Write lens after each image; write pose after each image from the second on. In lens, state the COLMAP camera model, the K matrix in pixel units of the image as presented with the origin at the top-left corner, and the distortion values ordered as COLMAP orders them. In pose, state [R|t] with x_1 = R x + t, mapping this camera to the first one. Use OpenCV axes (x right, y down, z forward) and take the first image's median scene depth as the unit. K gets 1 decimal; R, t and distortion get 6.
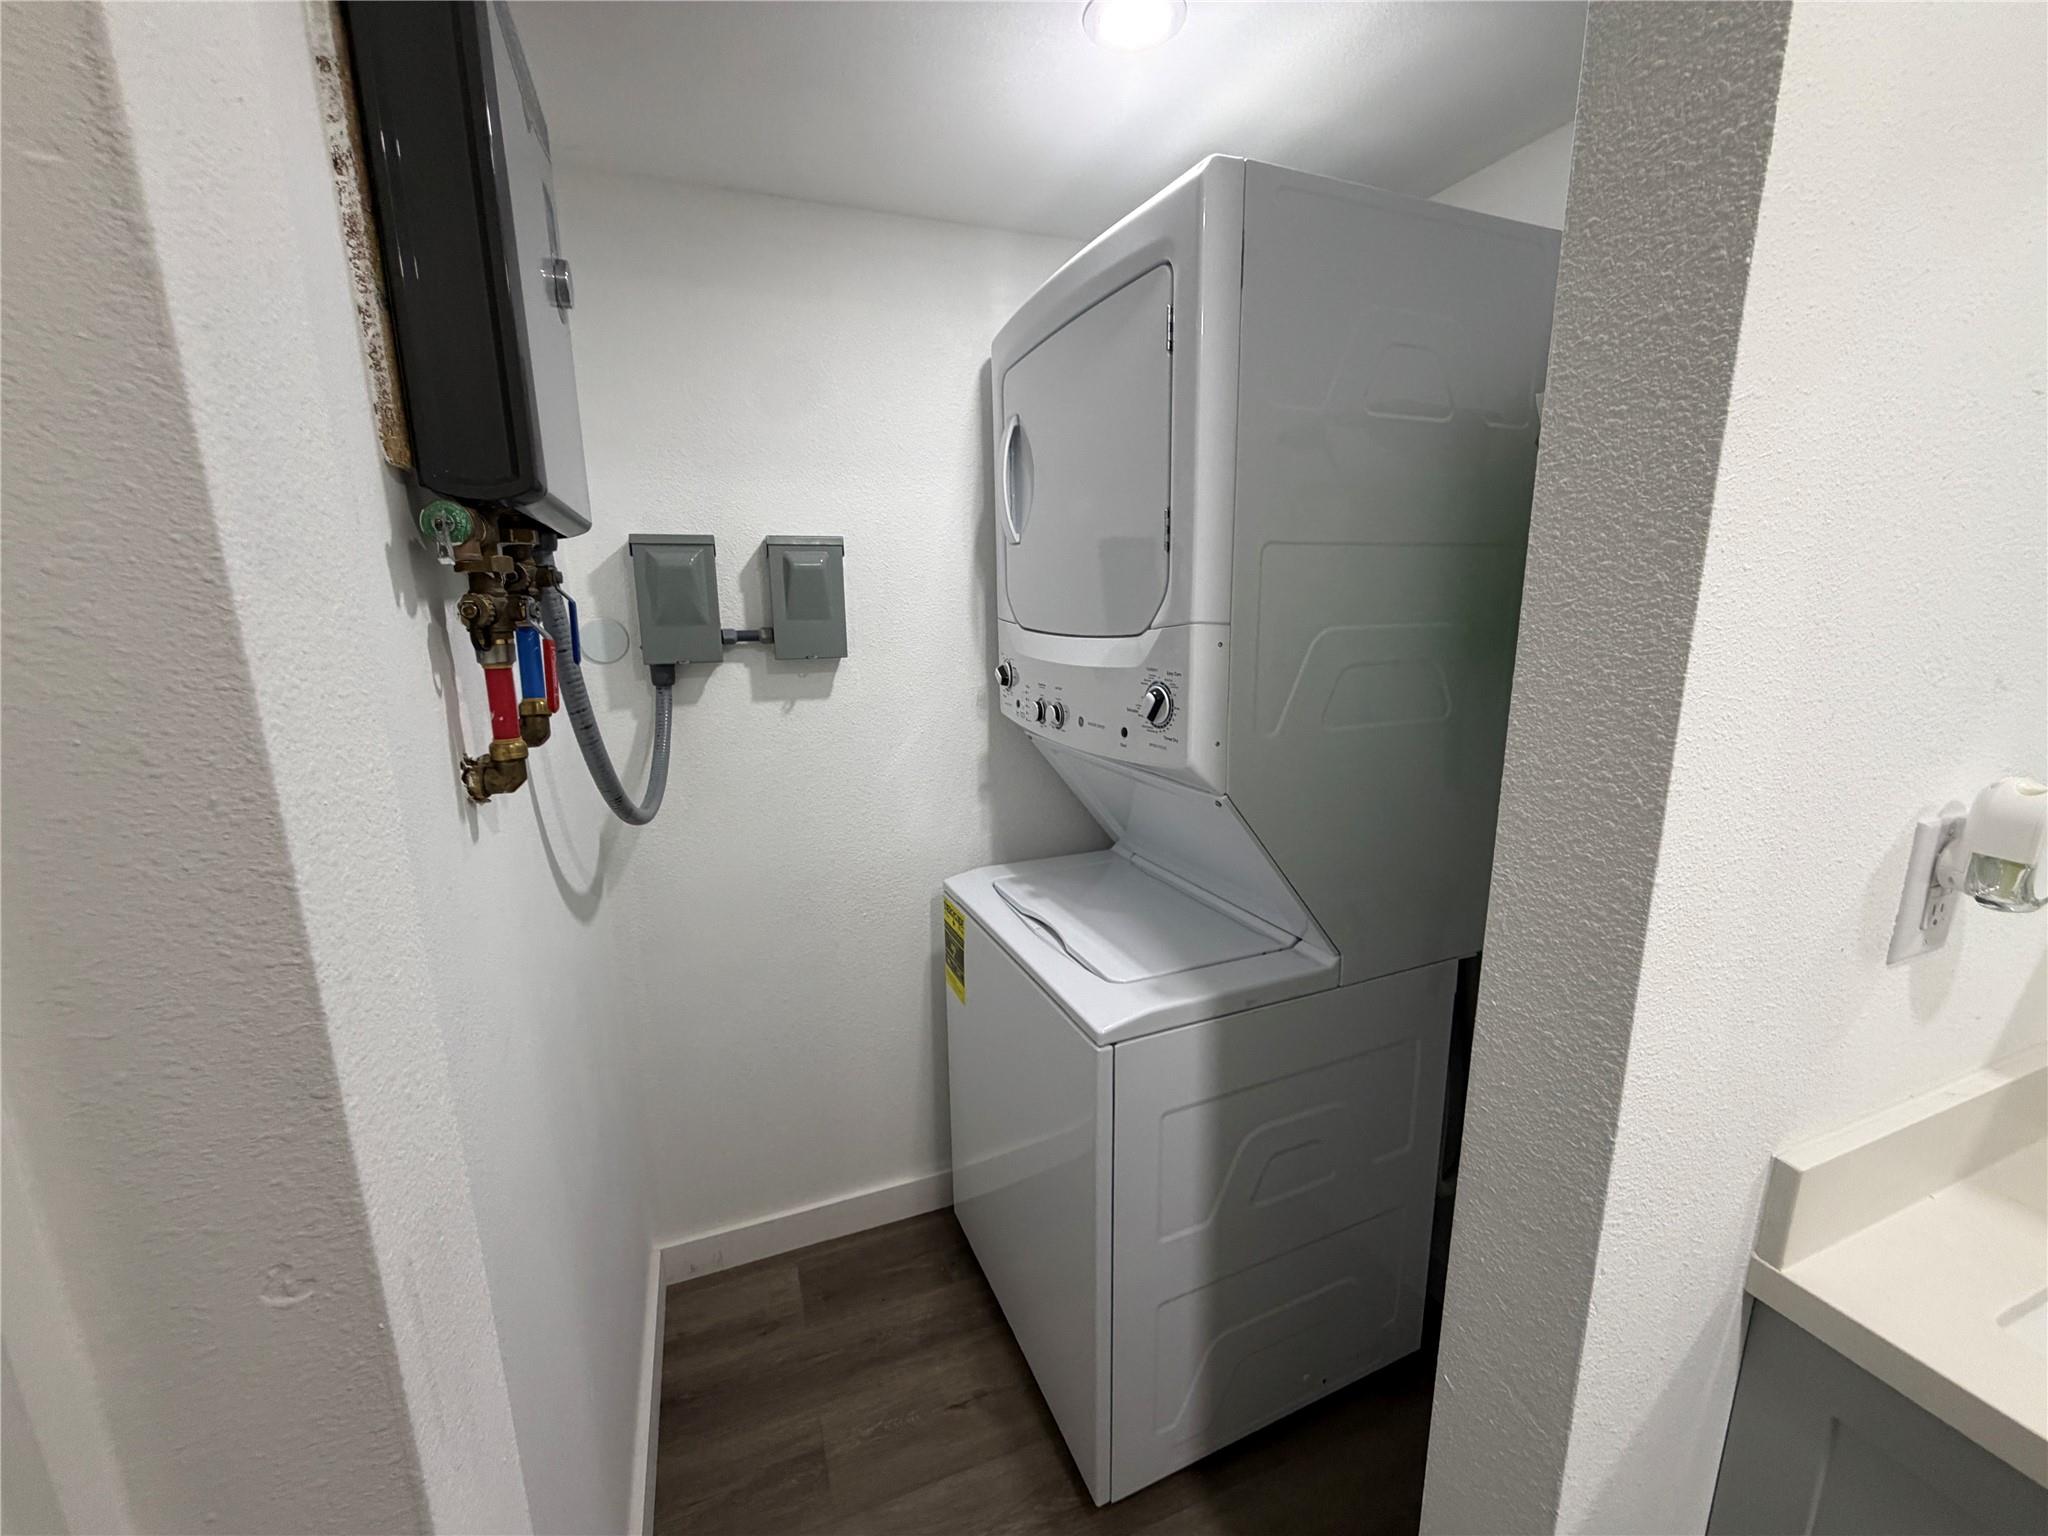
lens RADIAL K [[817.3, 0, 1017.5], [0, 817.3, 768.5], [0, 0, 1]] dist [-0.001693, 0.000348]
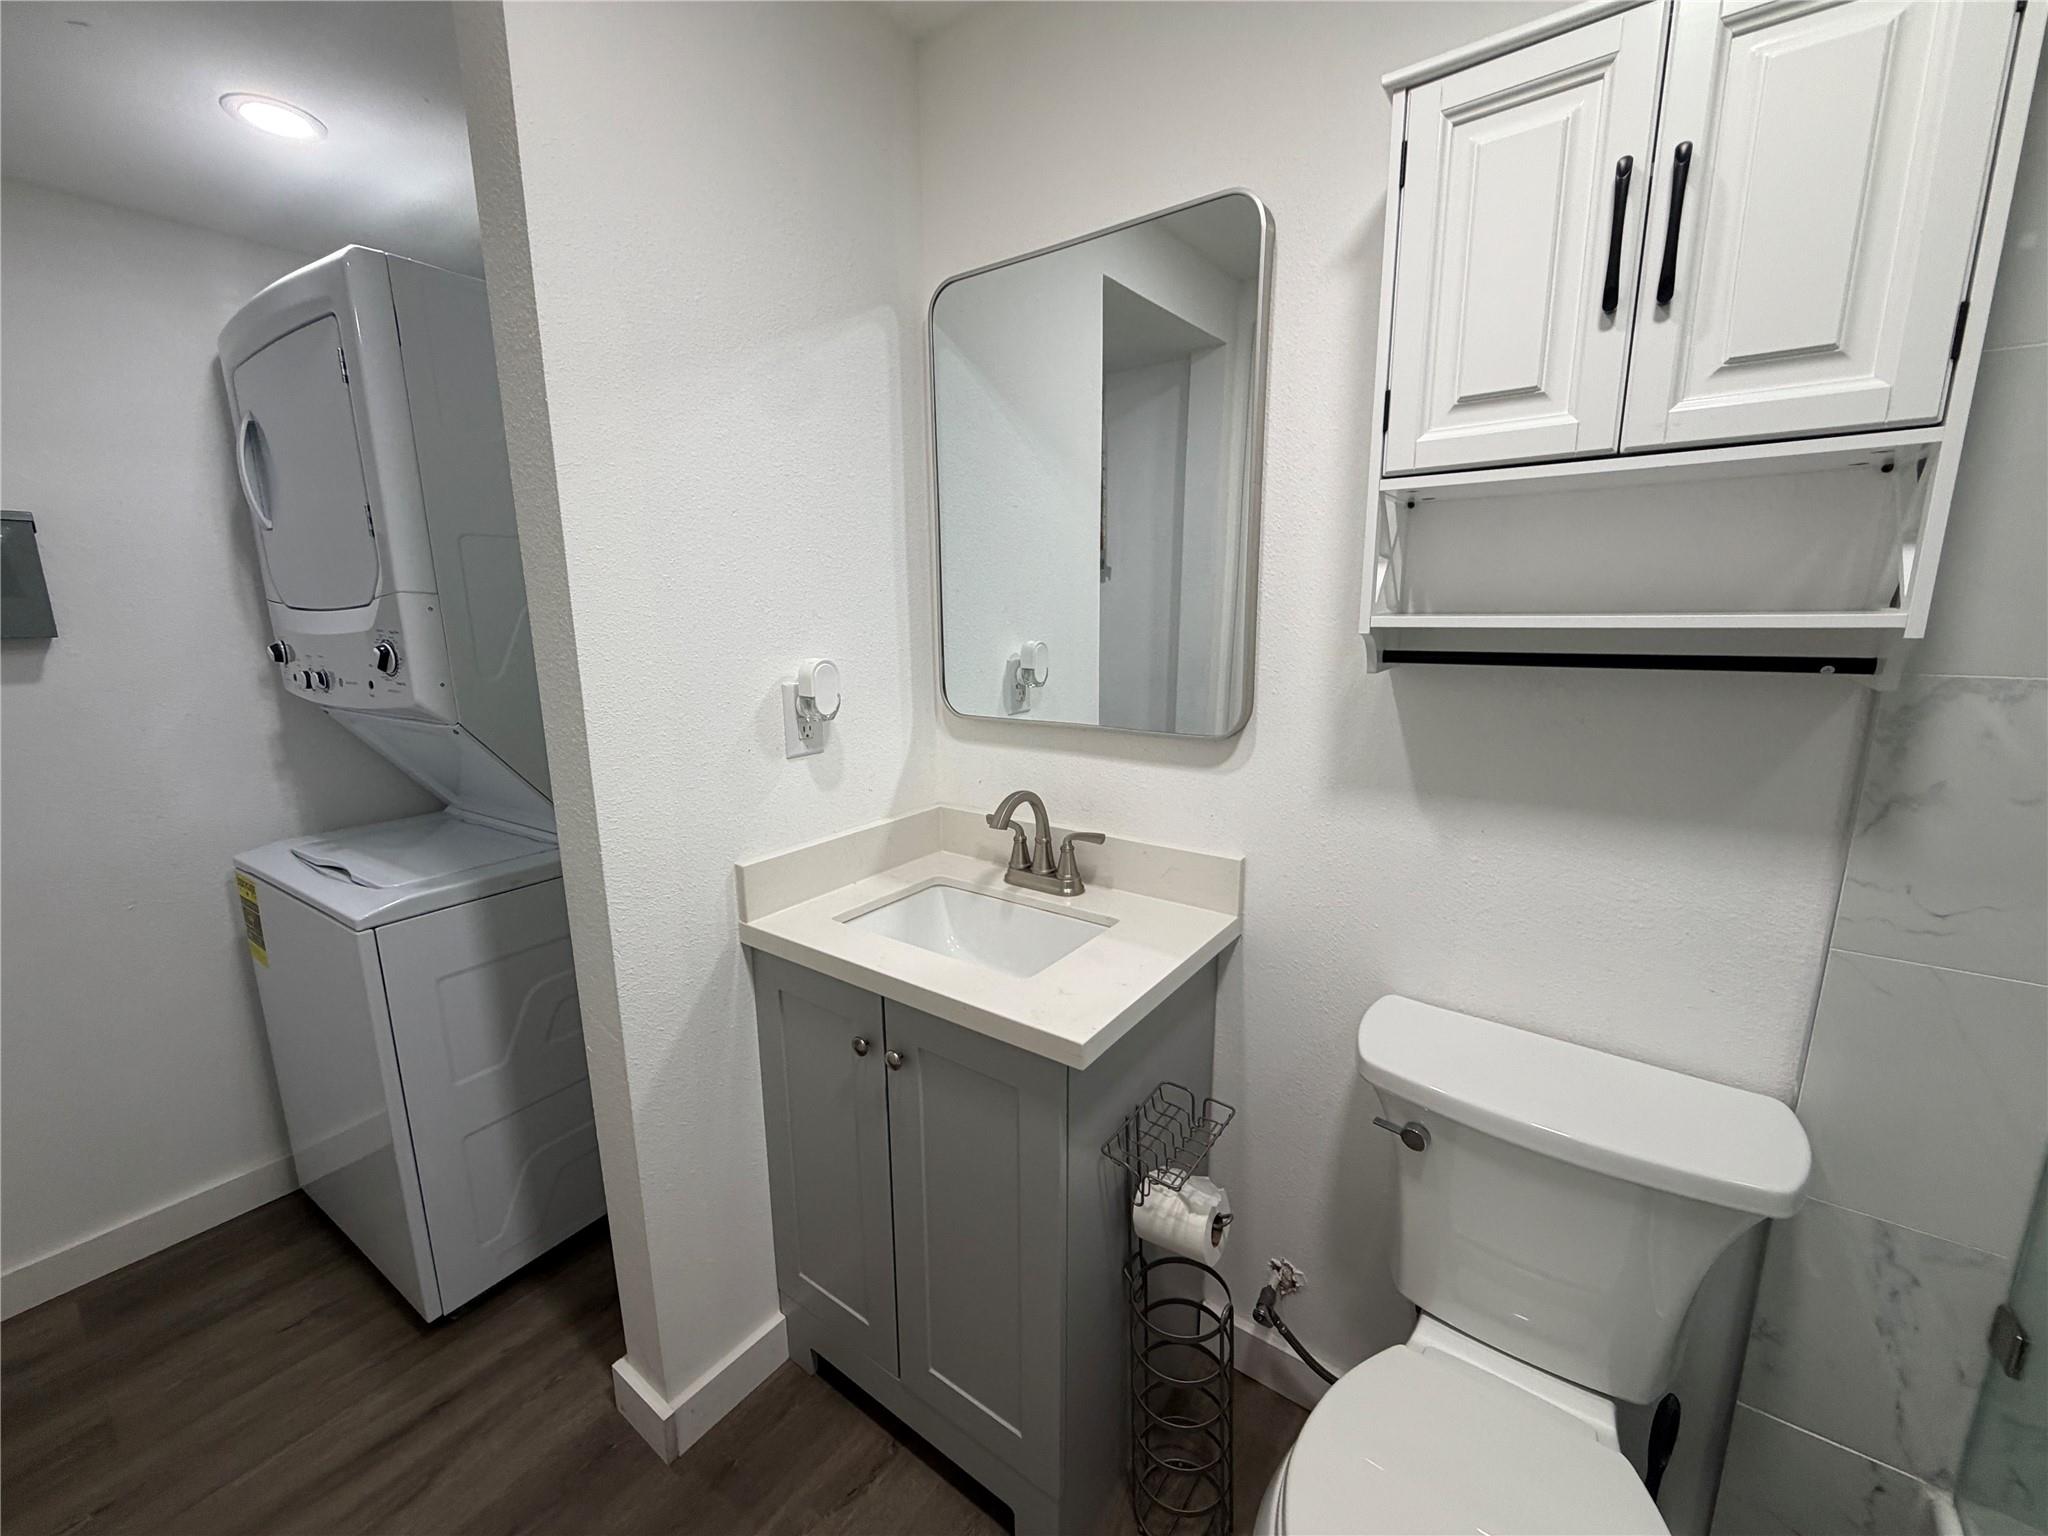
lens RADIAL K [[817.3, 0, 1025.9], [0, 817.3, 769.3], [0, 0, 1]] dist [-0.001693, 0.000348]
pose [[0.834983, -0.102302, 0.540682, 0.224160], [0.110372, 0.993735, 0.017574, 0.136883], [-0.539092, 0.045002, 0.841044, -0.449648]]
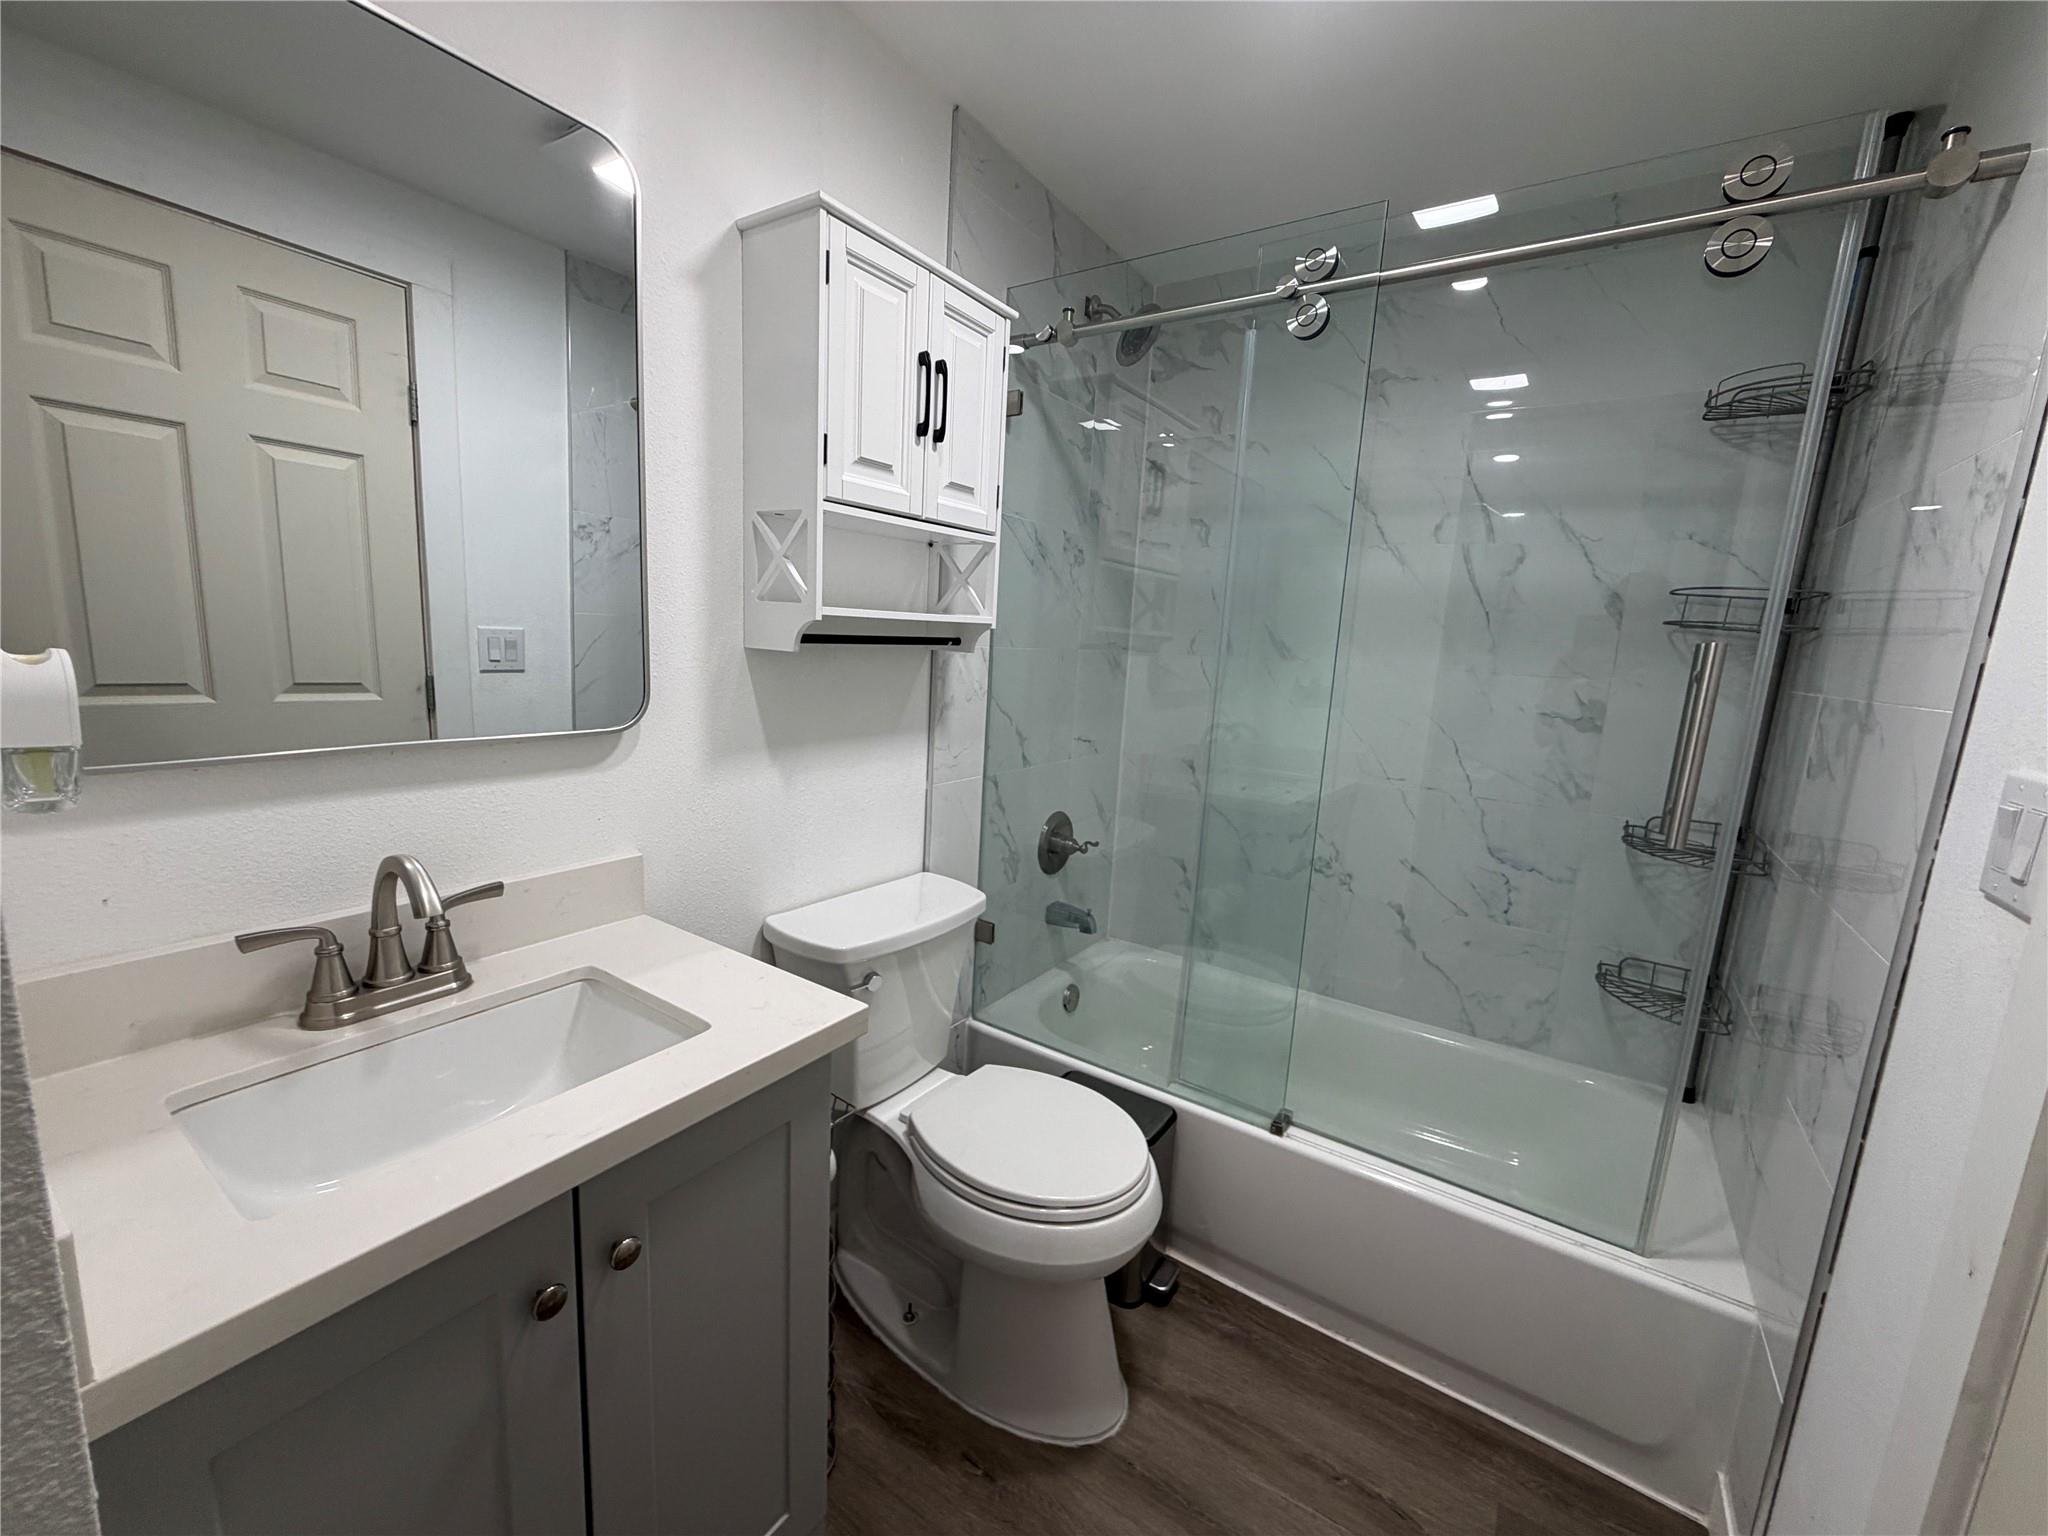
lens RADIAL K [[817.3, 0, 1015.9], [0, 817.3, 768.4], [0, 0, 1]] dist [-0.001693, 0.000348]
pose [[-0.574365, -0.152222, 0.804321, -0.038093], [0.124428, 0.954907, 0.269575, -0.010713], [-0.809087, 0.254915, -0.529525, 0.419283]]
